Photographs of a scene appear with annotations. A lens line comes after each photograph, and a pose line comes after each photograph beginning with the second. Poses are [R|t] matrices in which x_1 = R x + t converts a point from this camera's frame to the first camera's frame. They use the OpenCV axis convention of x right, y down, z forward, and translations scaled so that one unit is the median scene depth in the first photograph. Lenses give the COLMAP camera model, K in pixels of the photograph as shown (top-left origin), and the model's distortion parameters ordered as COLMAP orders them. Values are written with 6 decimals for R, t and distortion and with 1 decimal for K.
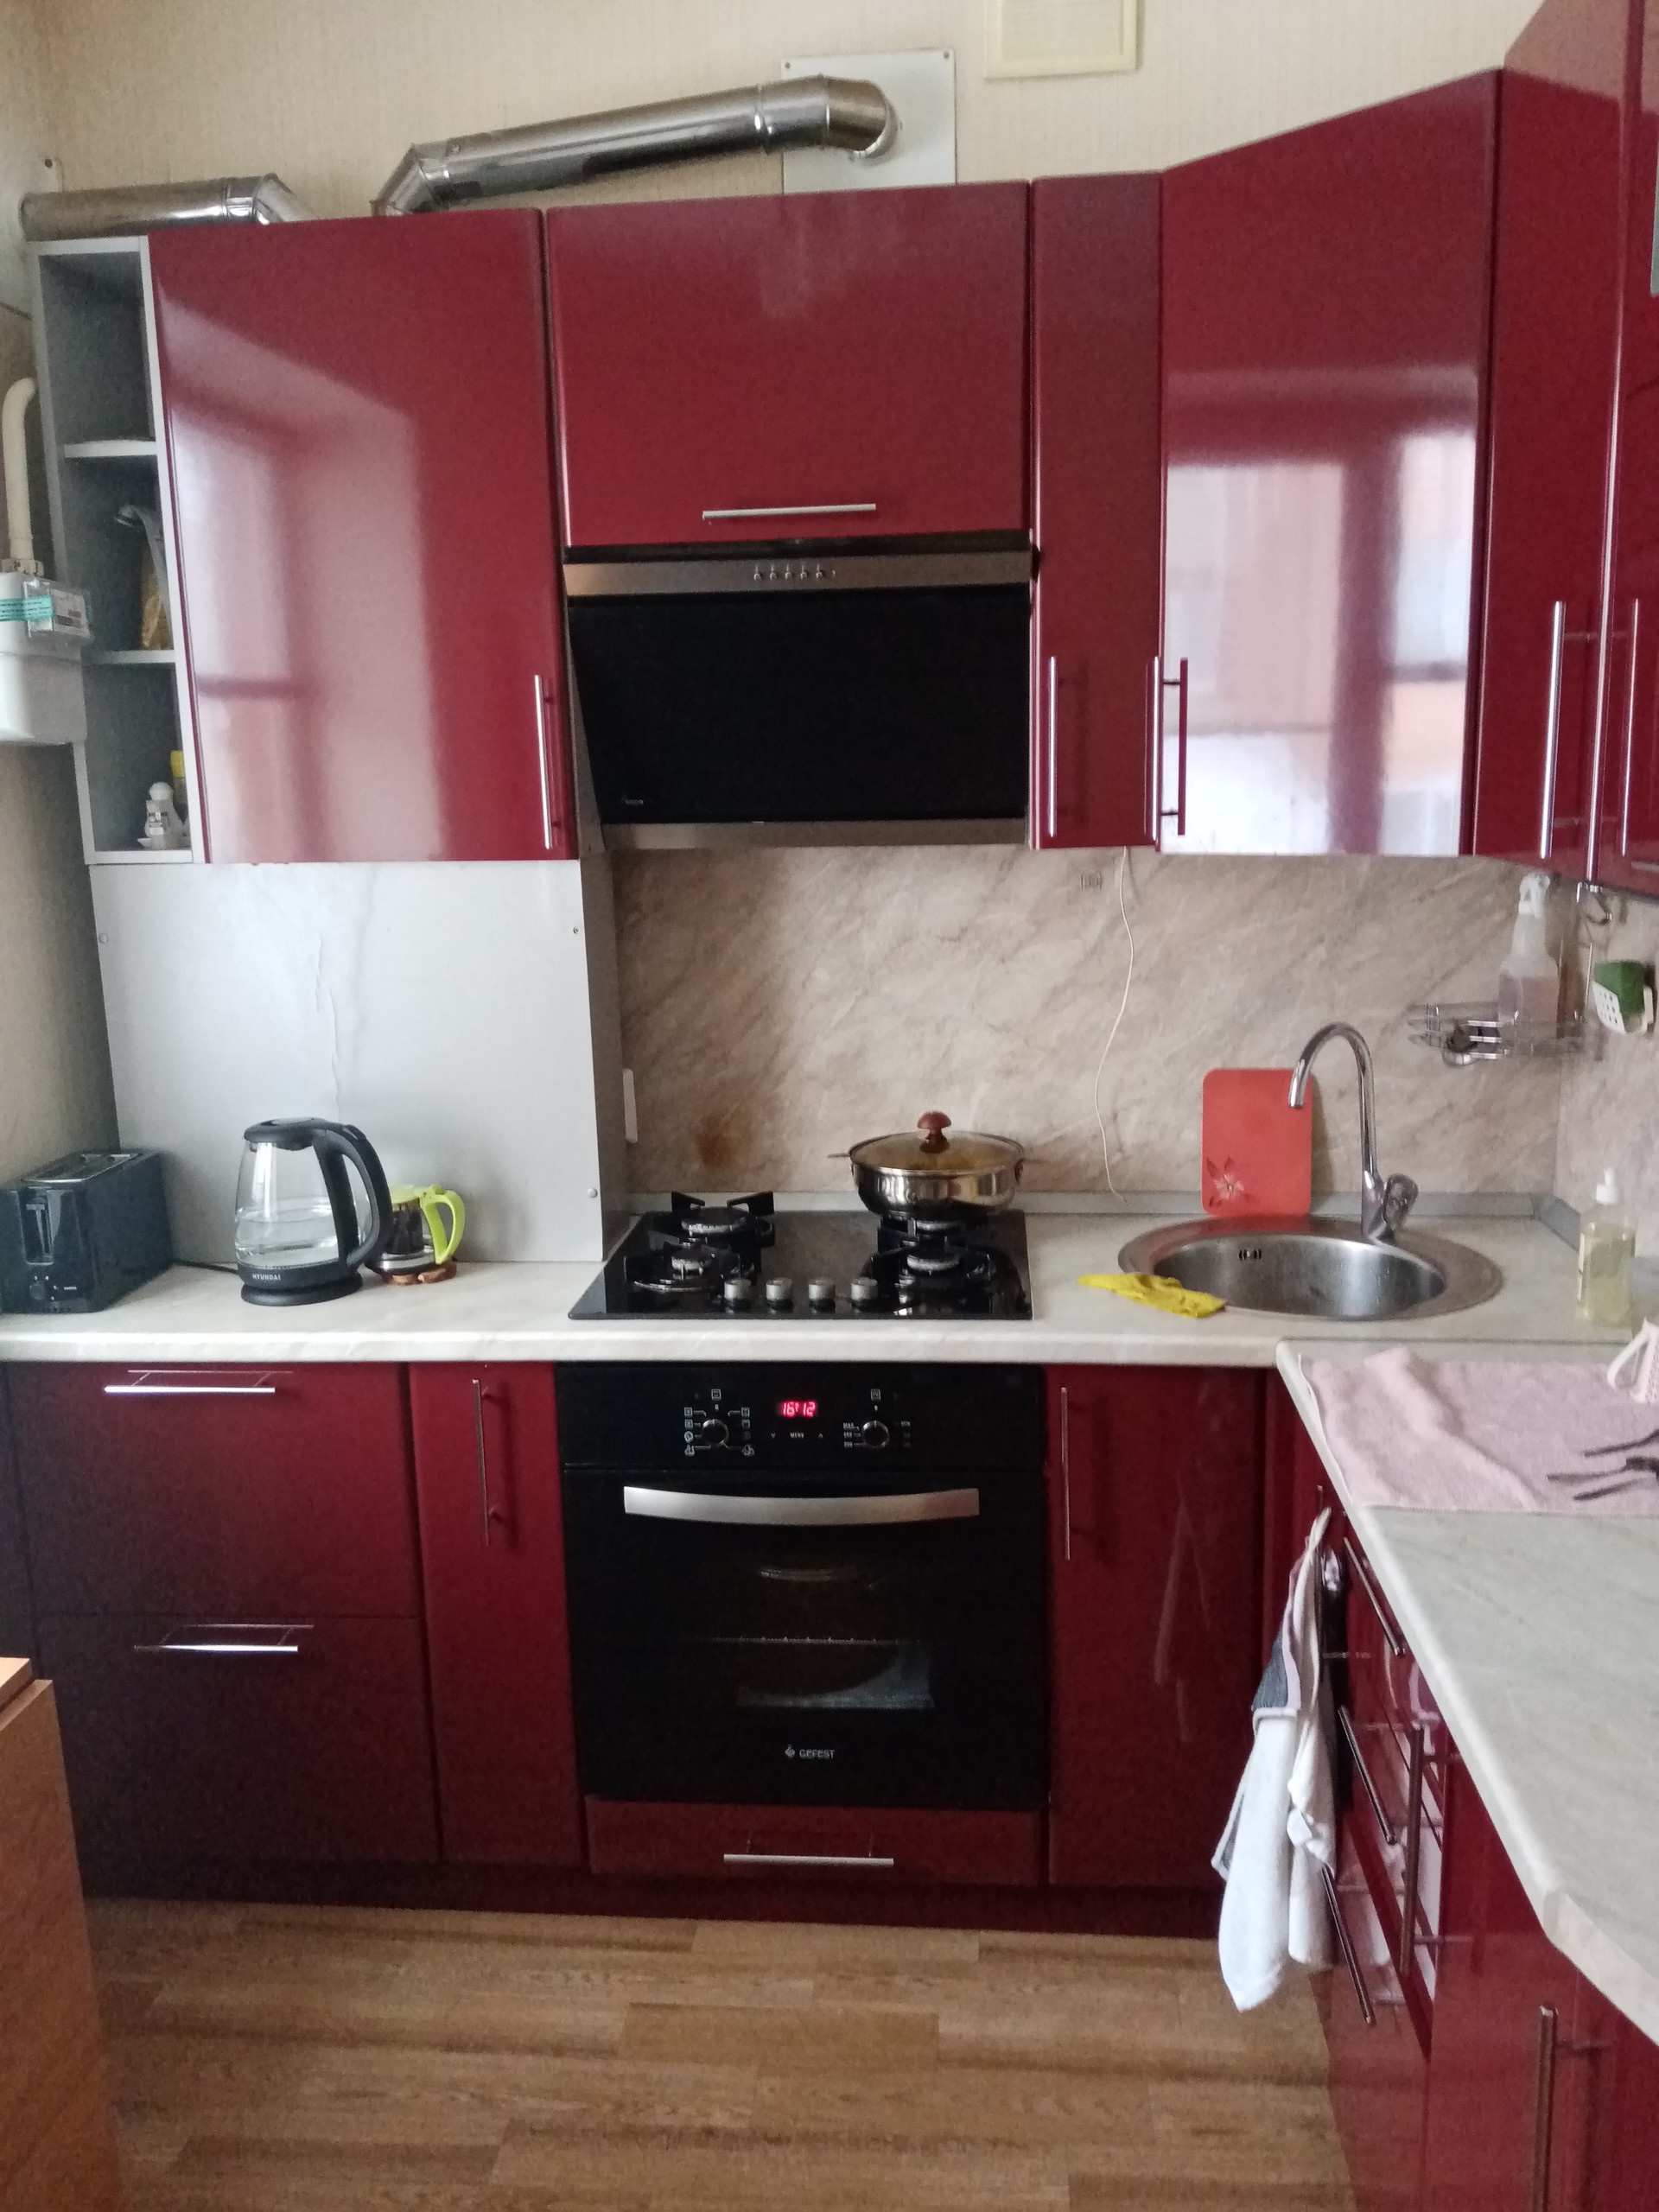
lens RADIAL K [[1733.7, 0, 827.5], [0, 1733.7, 1100.0], [0, 0, 1]] dist [0.086389, -0.130256]
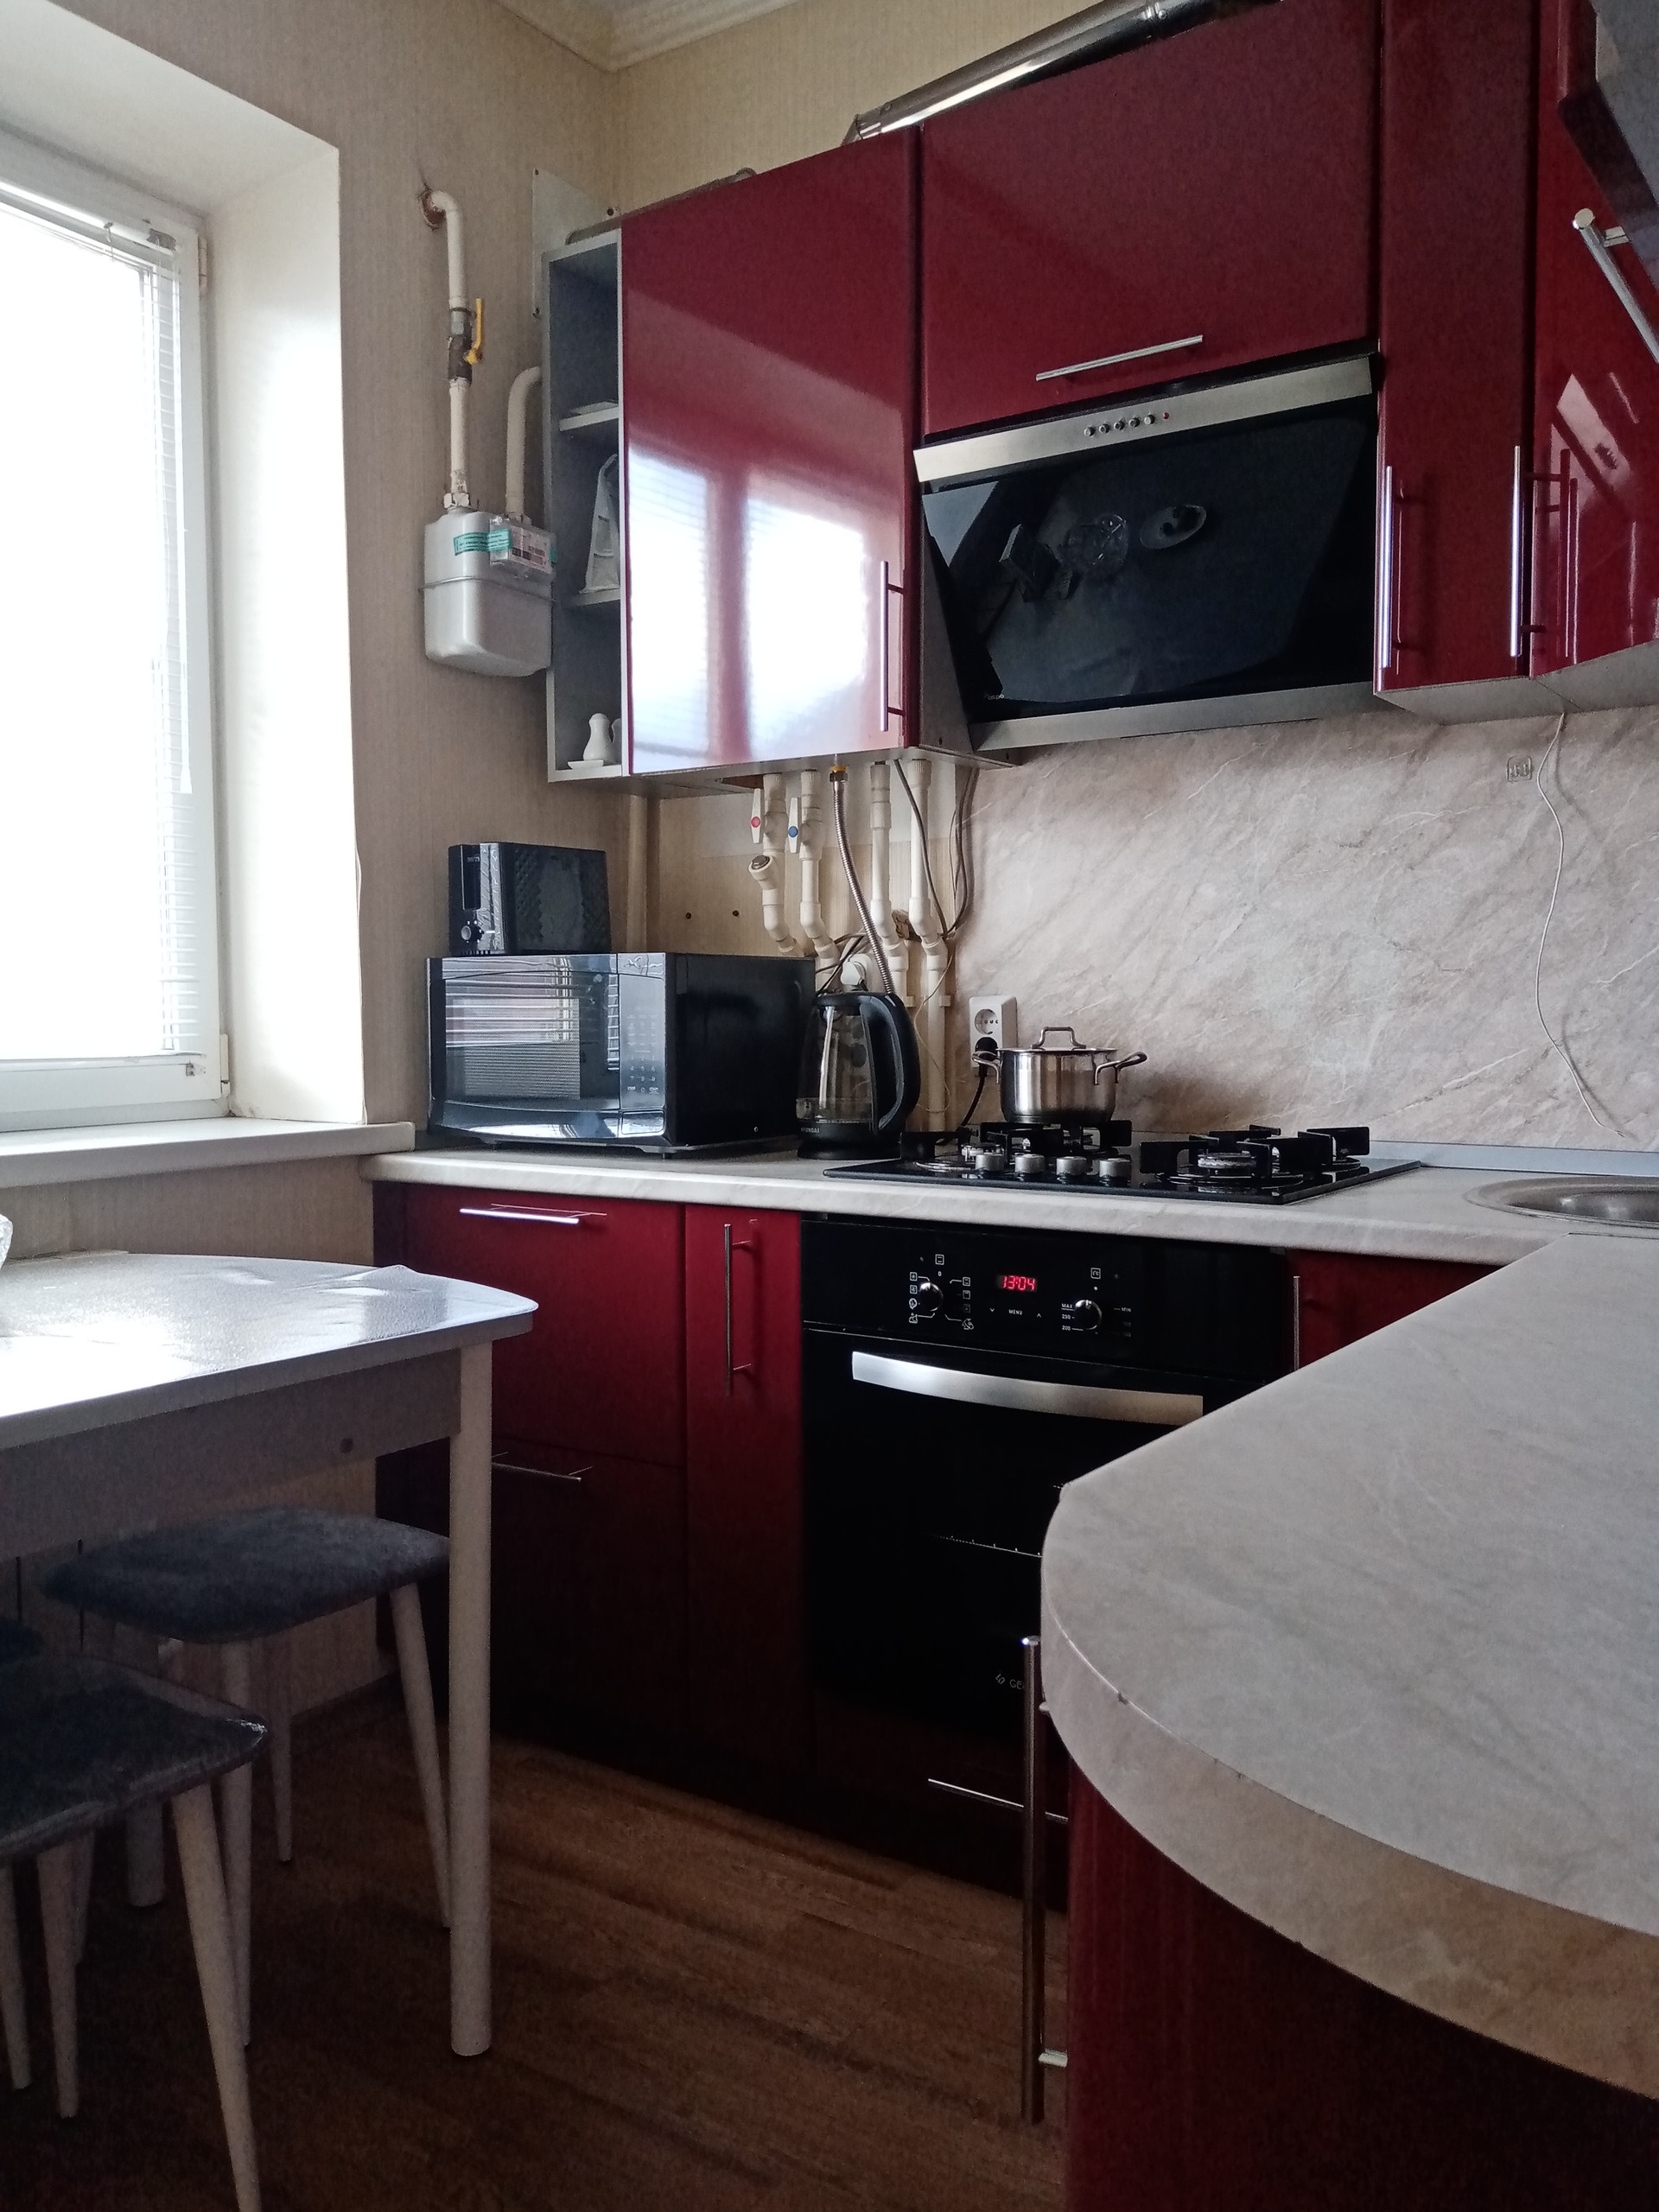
lens RADIAL K [[1733.7, 0, 826.3], [0, 1733.7, 1111.5], [0, 0, 1]] dist [0.086389, -0.130256]
pose [[0.873125, 0.050233, -0.484902, 0.276493], [-0.109171, 0.989562, -0.094063, 0.154249], [0.475116, 0.135066, 0.869495, 0.122116]]
